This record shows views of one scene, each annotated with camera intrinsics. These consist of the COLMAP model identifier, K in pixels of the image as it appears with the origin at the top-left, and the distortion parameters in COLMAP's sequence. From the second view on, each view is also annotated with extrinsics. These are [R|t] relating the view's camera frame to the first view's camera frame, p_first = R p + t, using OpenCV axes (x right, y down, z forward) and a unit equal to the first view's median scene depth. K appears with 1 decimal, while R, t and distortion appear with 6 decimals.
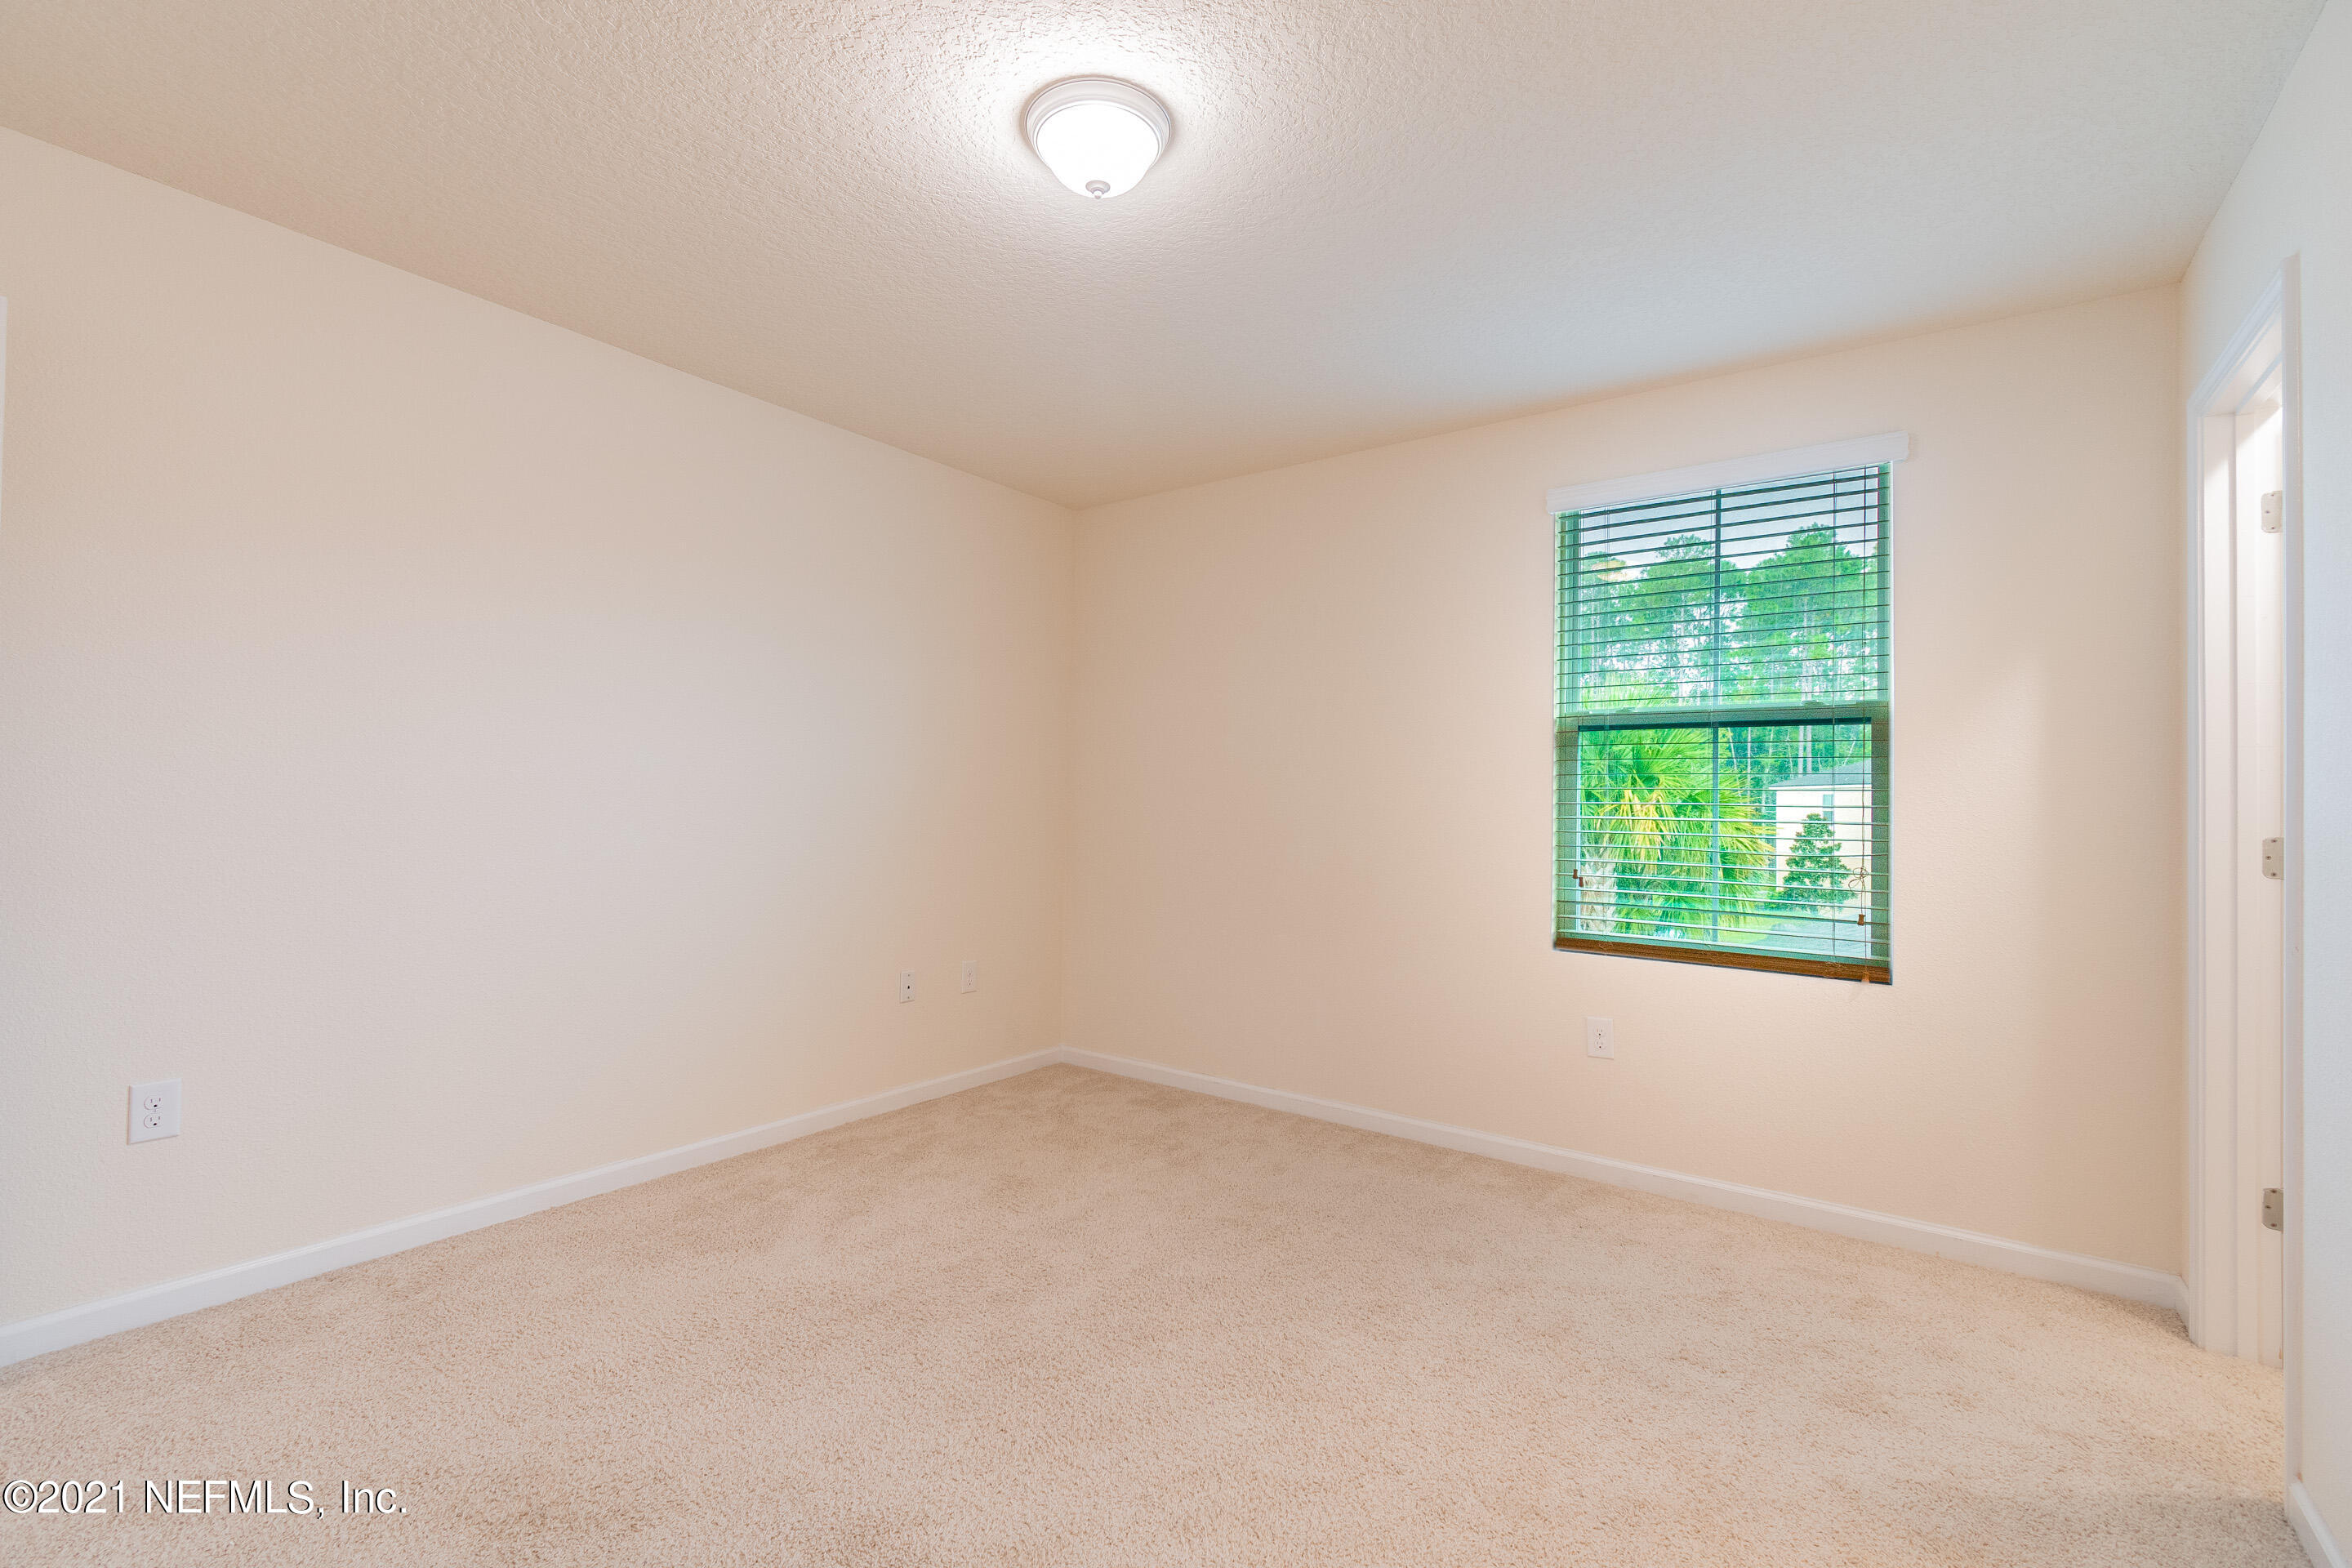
lens RADIAL K [[1054.1, 0, 1168.5], [0, 1054.1, 782.5], [0, 0, 1]] dist [-0.000693, -0.000441]
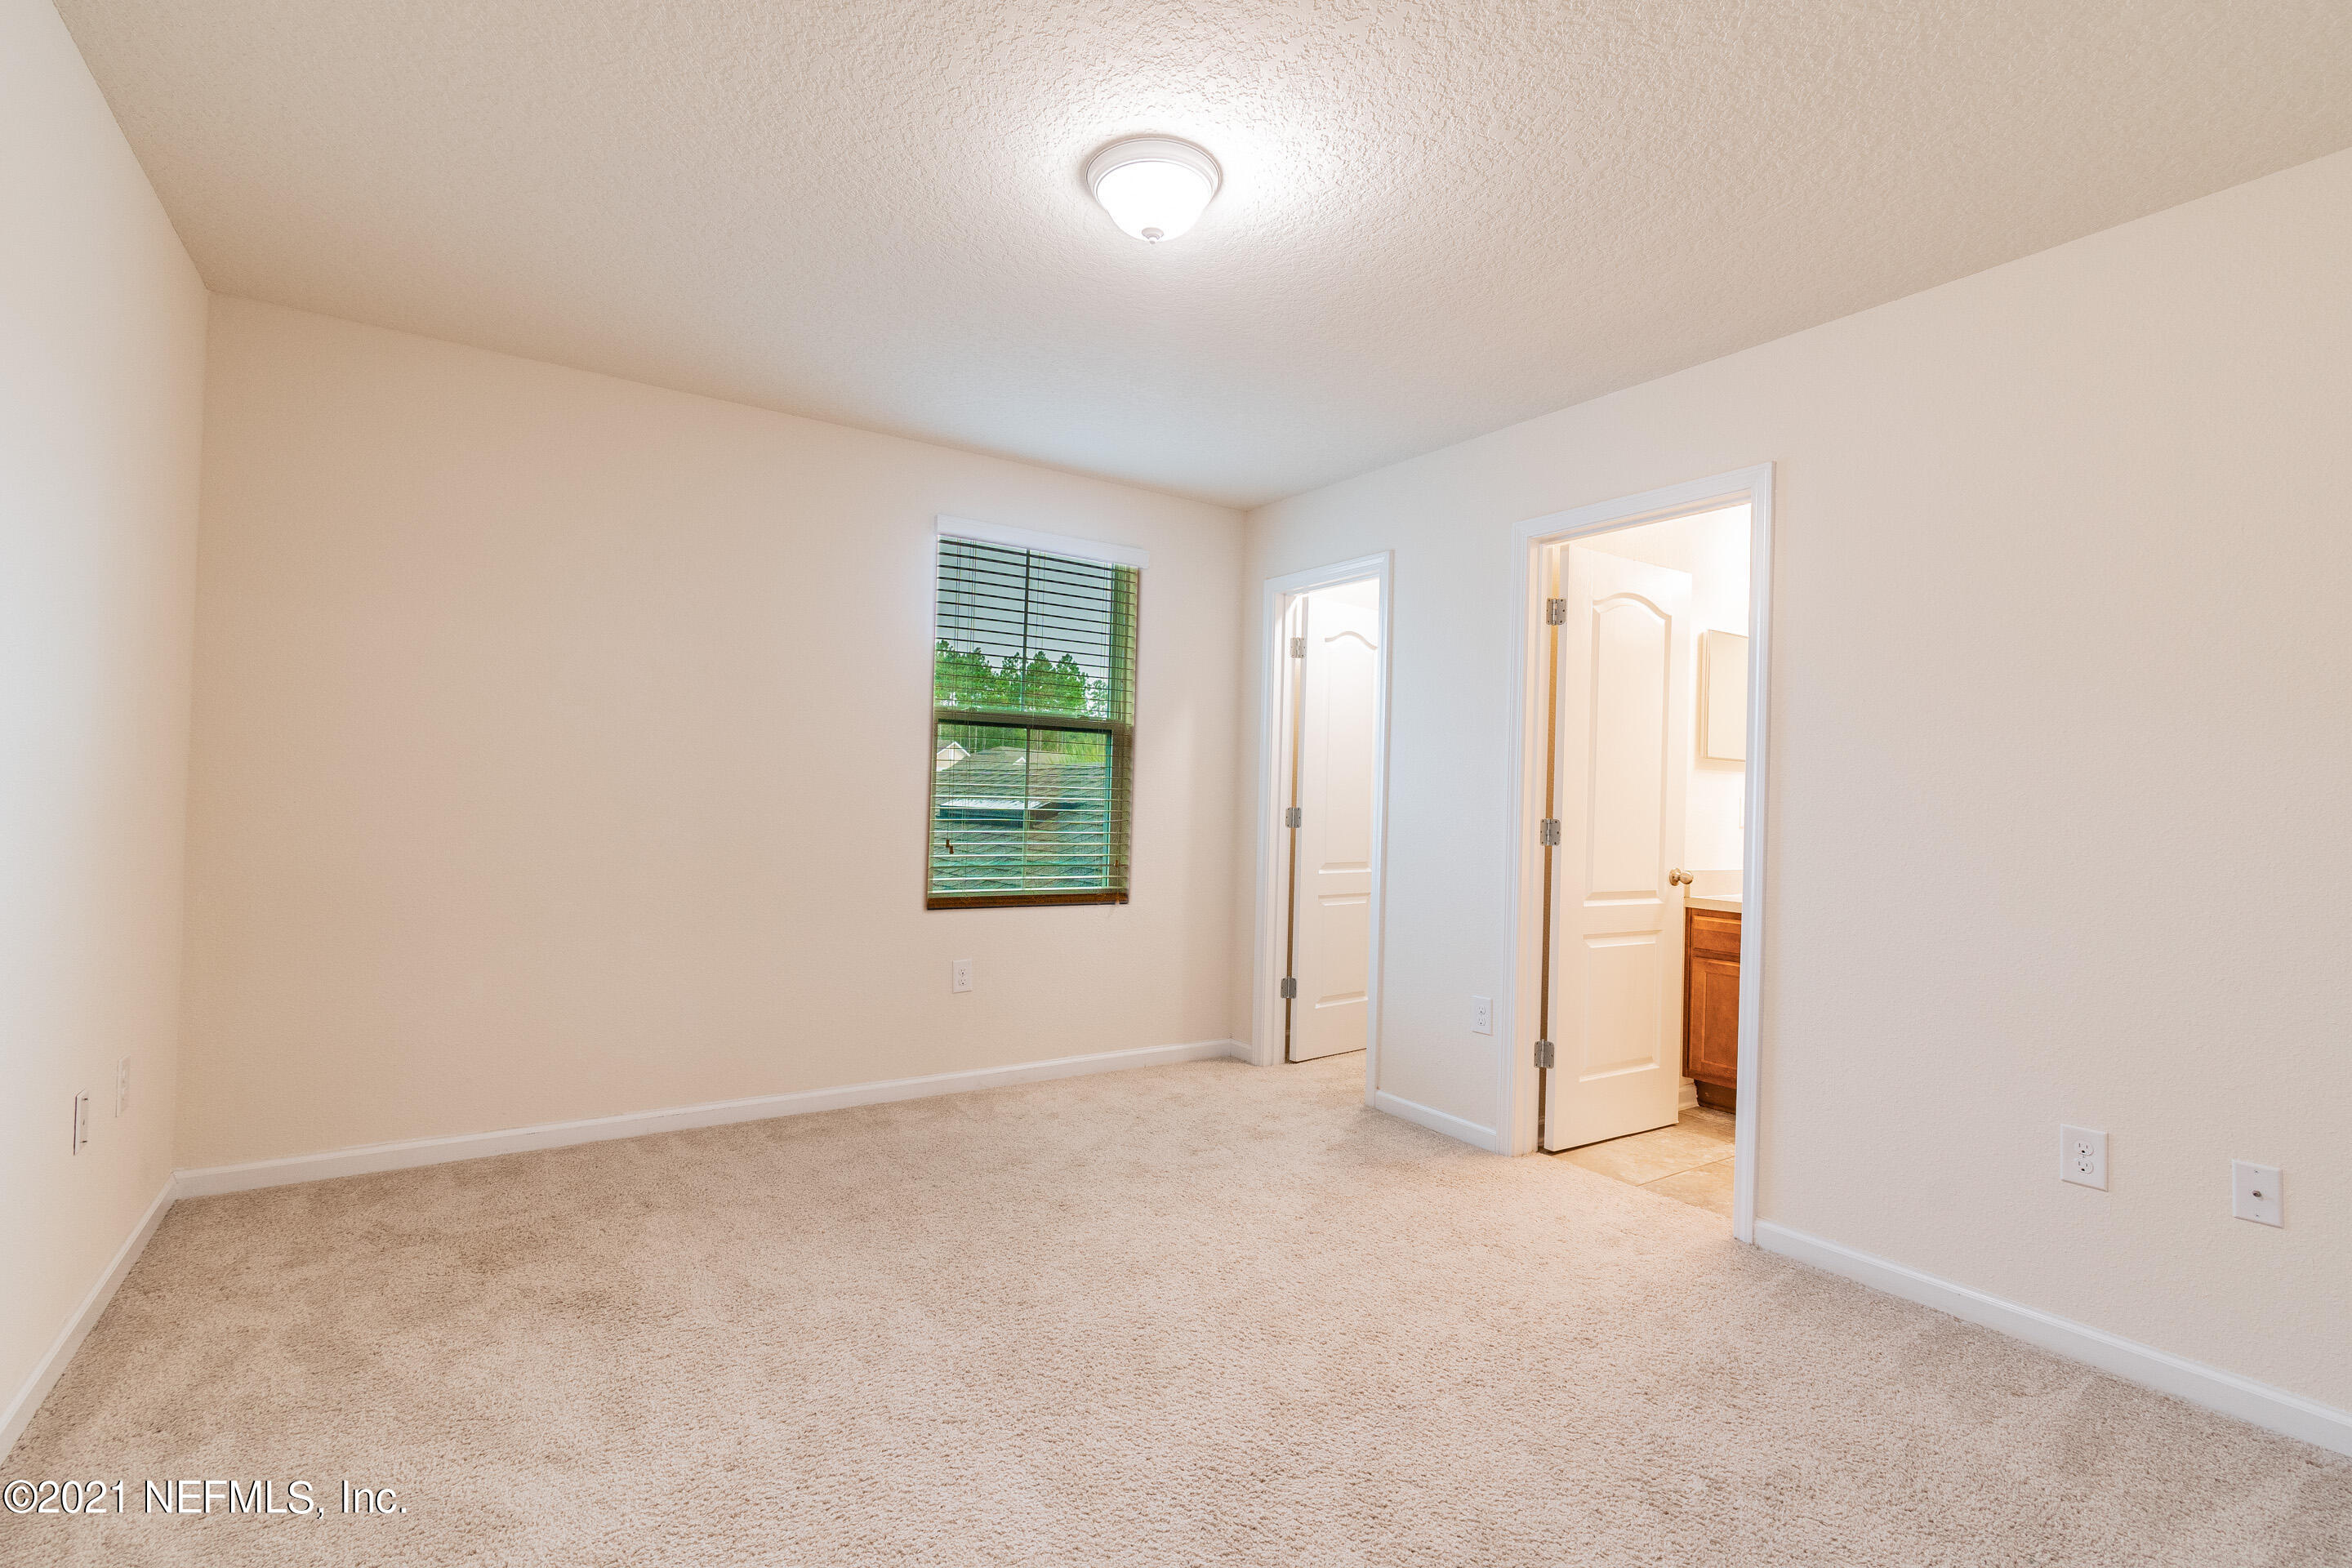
lens RADIAL K [[1054.1, 0, 1168.5], [0, 1054.1, 782.5], [0, 0, 1]] dist [-0.000693, -0.000441]
pose [[0.336798, 0.006614, 0.941554, -0.660795], [-0.035923, 0.999338, 0.005830, 0.001846], [-0.940892, -0.035787, 0.336812, 0.366062]]
